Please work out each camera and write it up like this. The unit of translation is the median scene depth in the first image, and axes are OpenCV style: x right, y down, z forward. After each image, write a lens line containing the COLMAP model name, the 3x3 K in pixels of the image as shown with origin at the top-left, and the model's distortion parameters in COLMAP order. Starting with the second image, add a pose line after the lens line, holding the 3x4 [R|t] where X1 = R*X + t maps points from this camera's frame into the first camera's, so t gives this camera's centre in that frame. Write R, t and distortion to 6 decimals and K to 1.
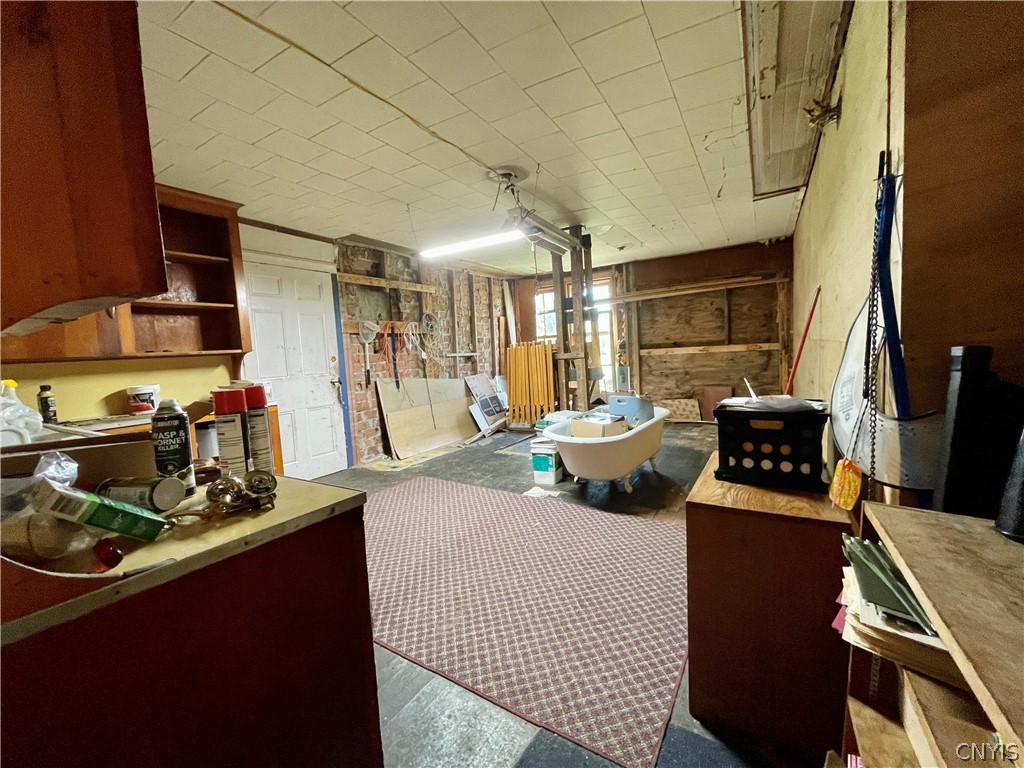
lens RADIAL K [[415.9, 0, 515.6], [0, 415.9, 382.7], [0, 0, 1]] dist [-0.000319, 0.000009]
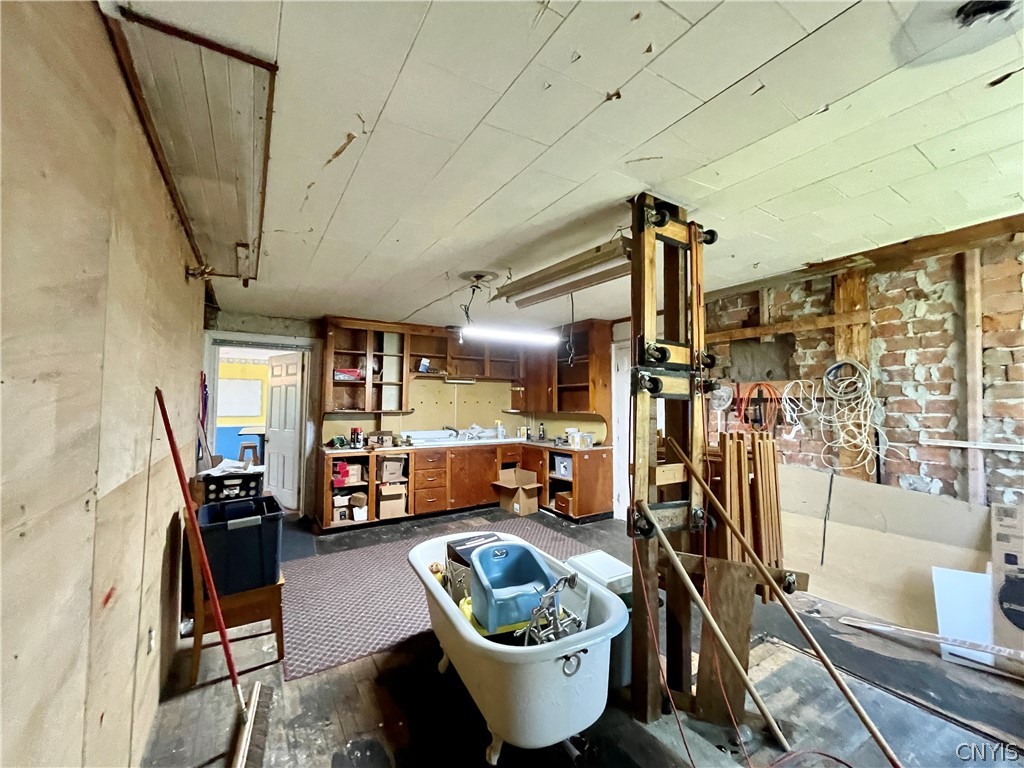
lens RADIAL K [[415.9, 0, 512.5], [0, 415.9, 382.8], [0, 0, 1]] dist [-0.000319, 0.000009]
pose [[-0.451884, 0.009600, -0.892025, 0.639840], [-0.050487, 0.998064, 0.036317, -0.173902], [0.890647, 0.061447, -0.450524, 1.087854]]
